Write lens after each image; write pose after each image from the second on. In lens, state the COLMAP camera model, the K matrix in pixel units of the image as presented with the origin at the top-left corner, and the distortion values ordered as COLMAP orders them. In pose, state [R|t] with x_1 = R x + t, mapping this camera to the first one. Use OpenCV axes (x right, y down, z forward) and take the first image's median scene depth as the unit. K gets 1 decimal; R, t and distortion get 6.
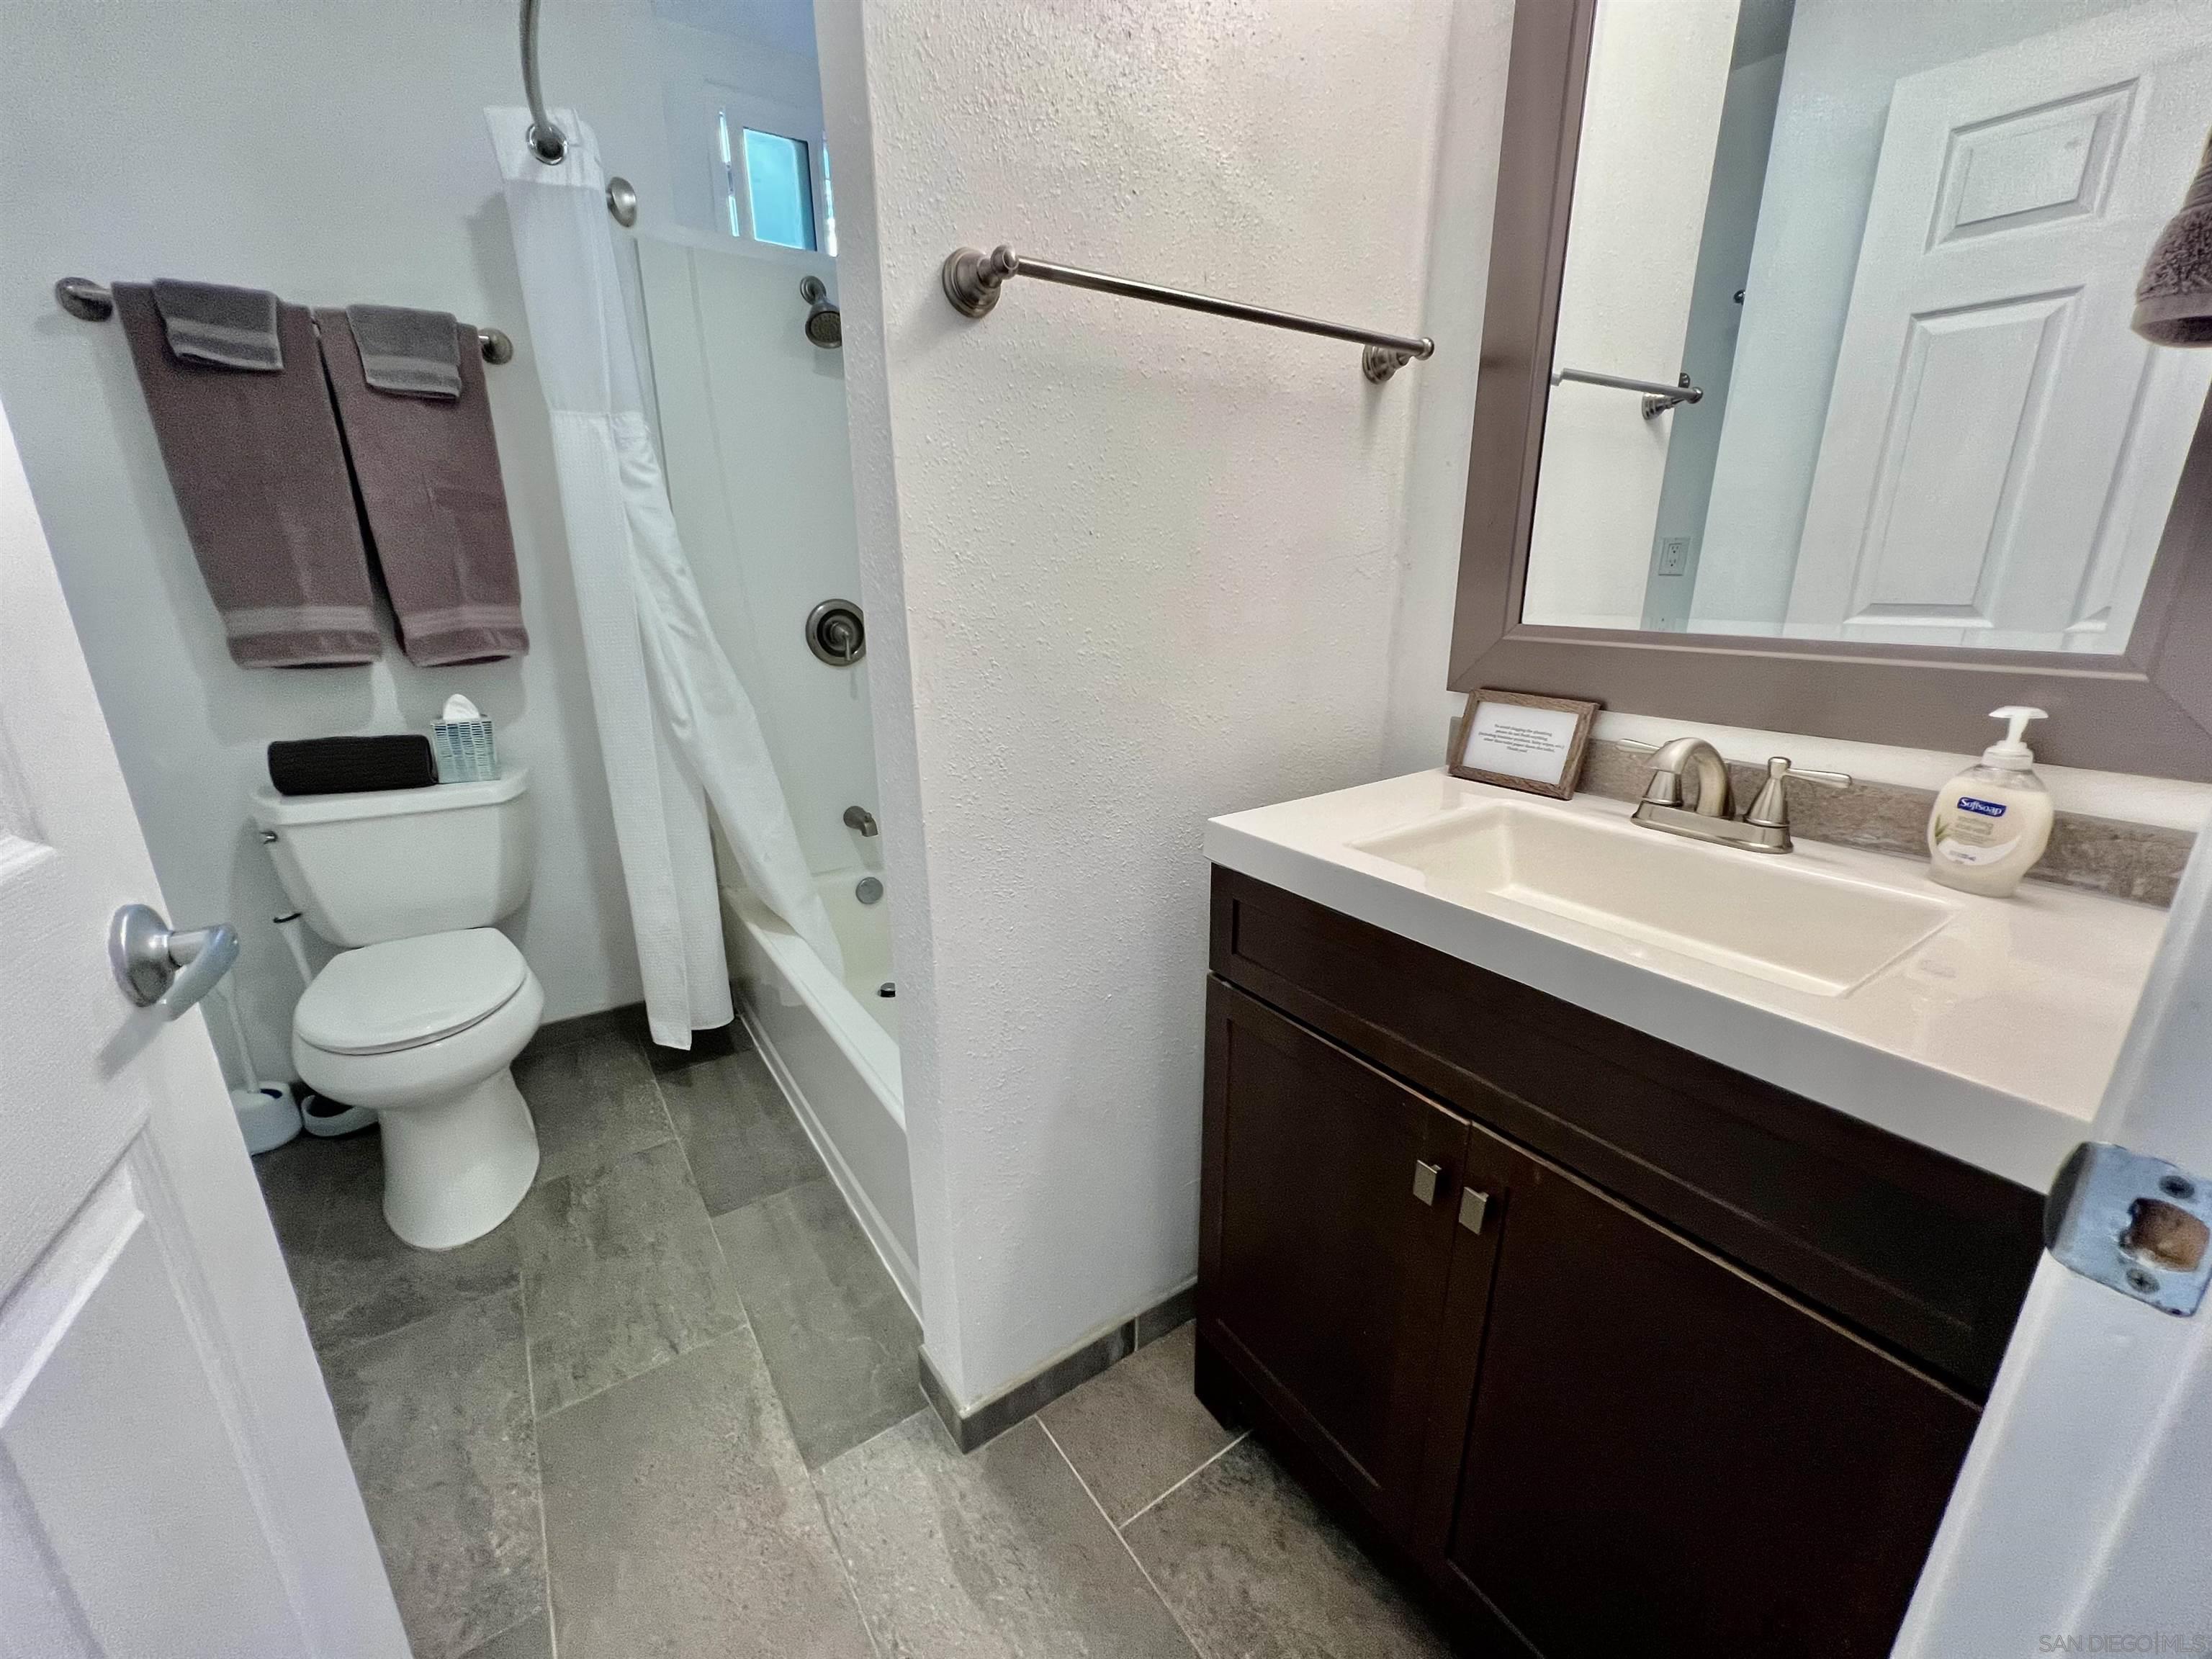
lens RADIAL K [[887.8, 0, 1106.0], [0, 887.8, 829.5], [0, 0, 1]] dist [-0.002827, 0.004893]
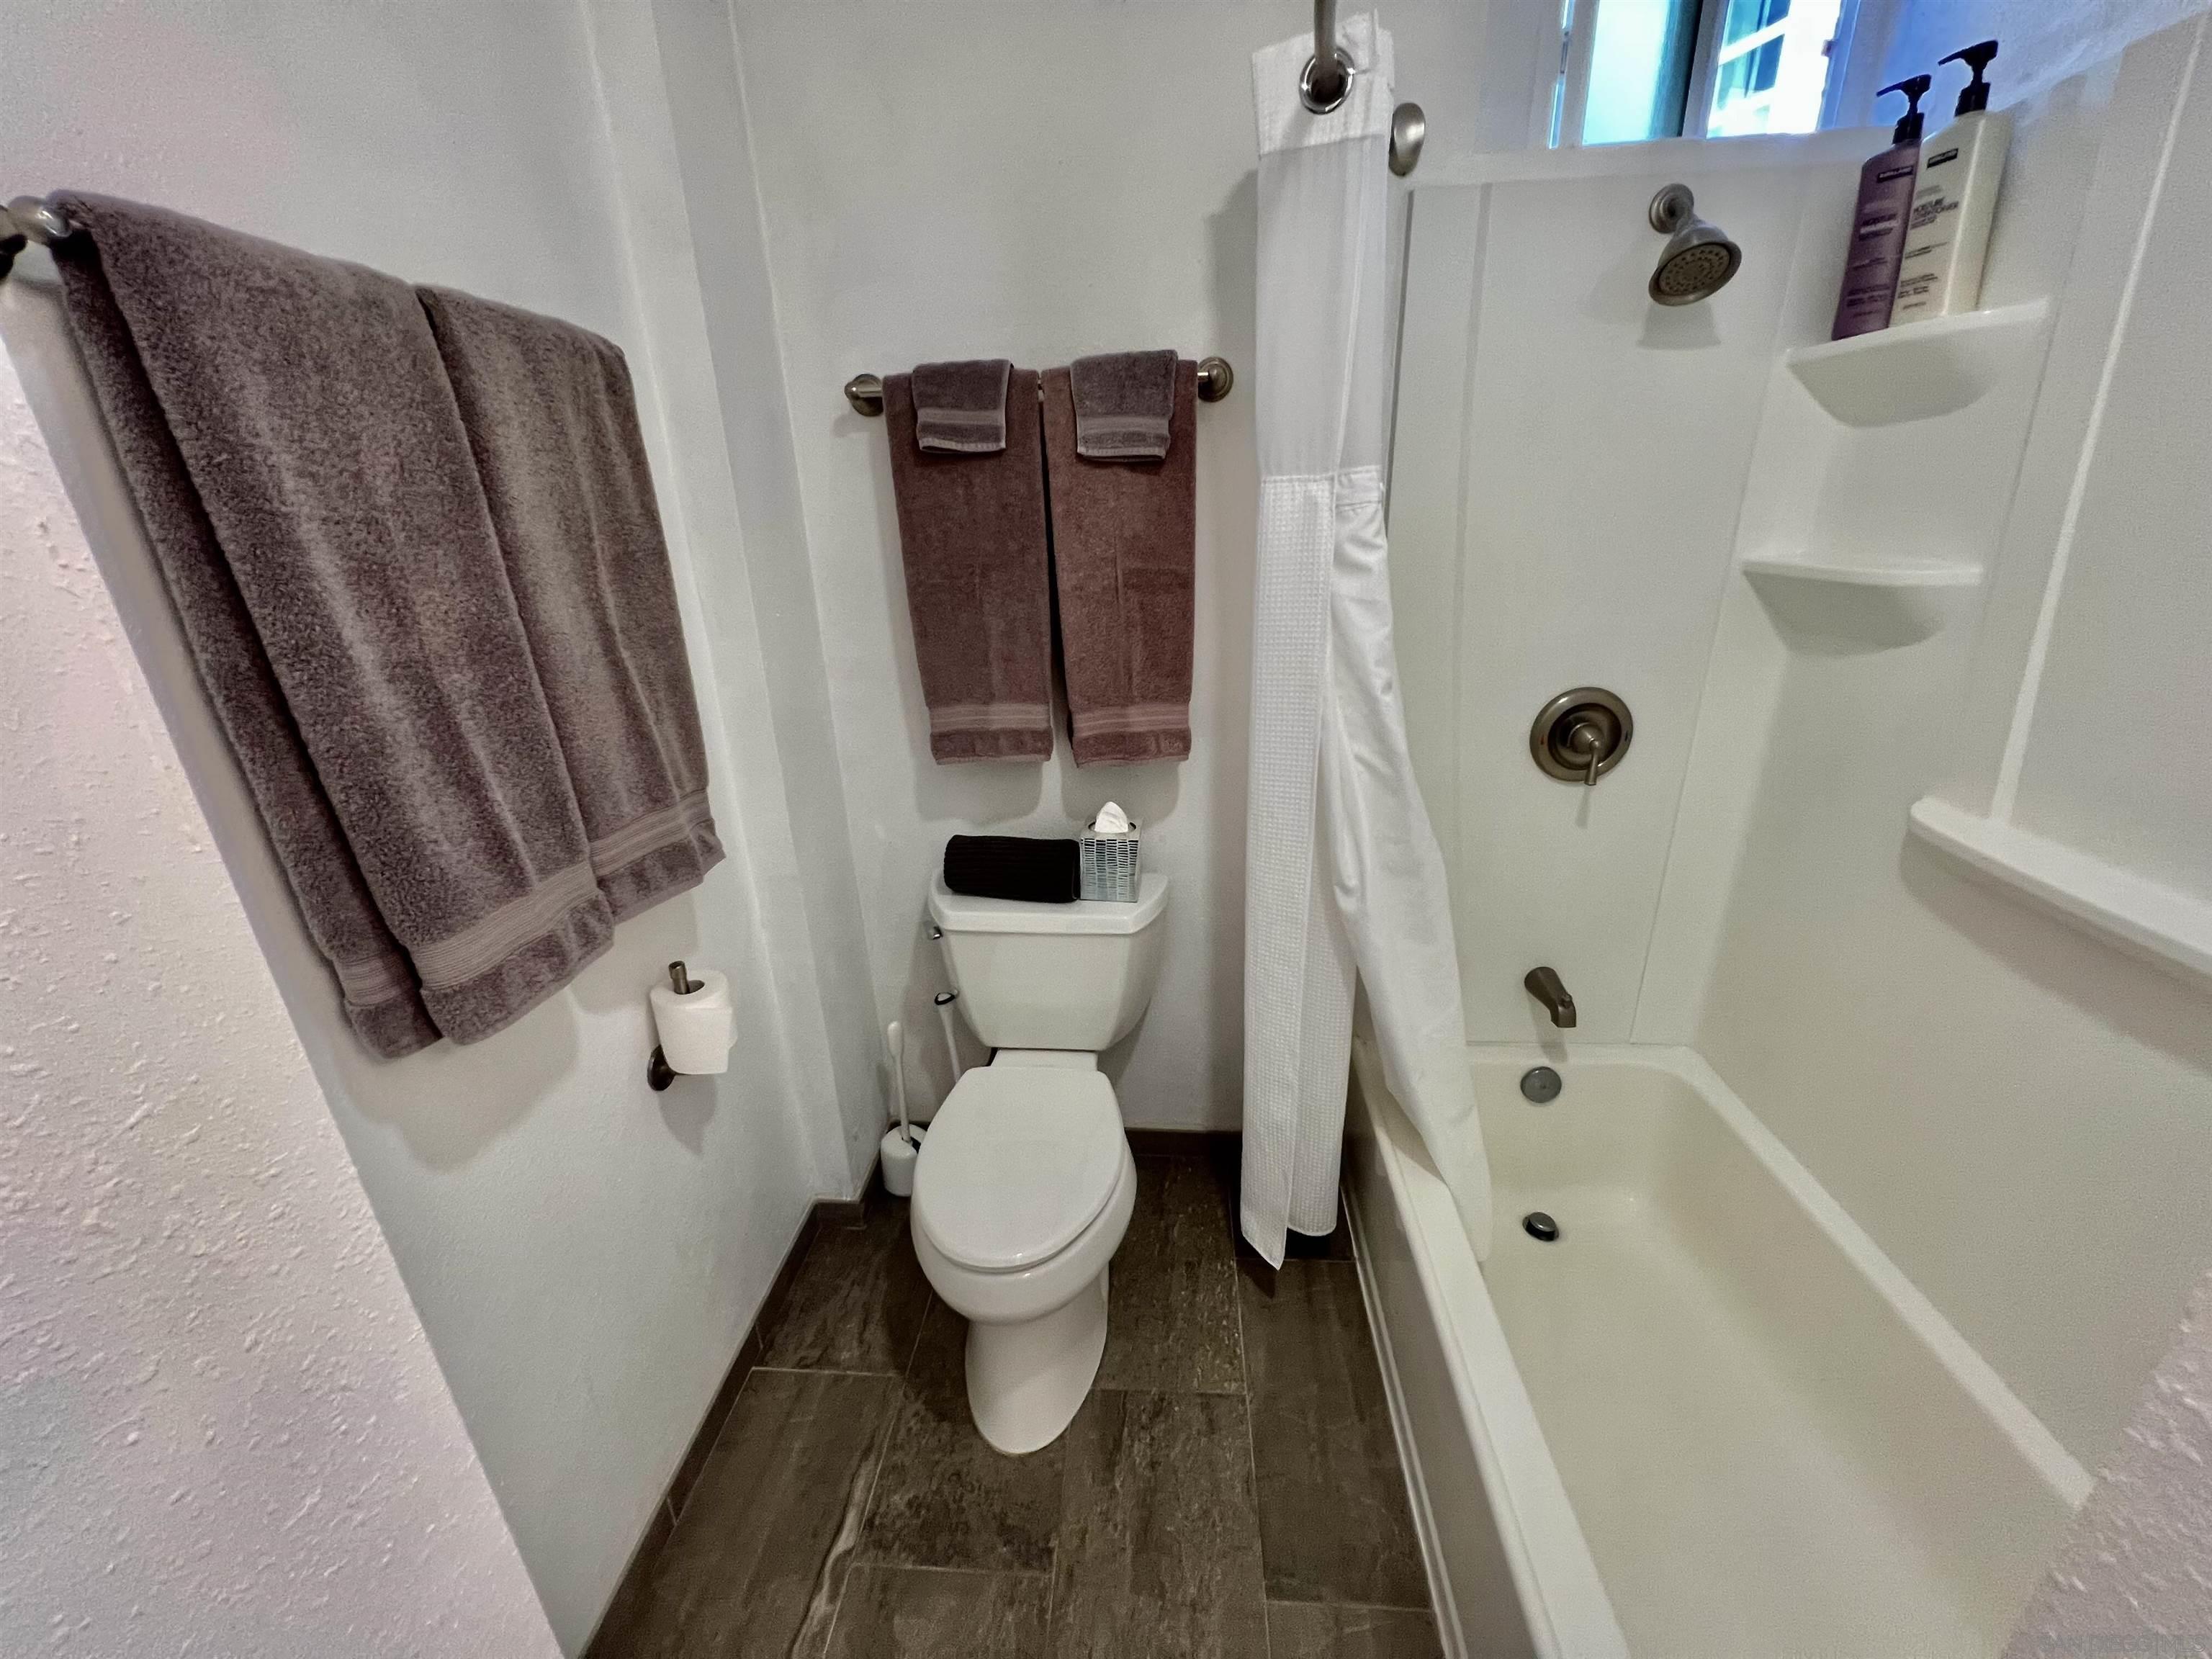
lens RADIAL K [[889.7, 0, 1106.0], [0, 889.7, 829.5], [0, 0, 1]] dist [-0.003141, -0.000308]
pose [[0.778400, 0.198007, -0.595724, -0.218589], [-0.147515, 0.980076, 0.133008, -0.249235], [0.610191, -0.015655, 0.792099, 0.317514]]
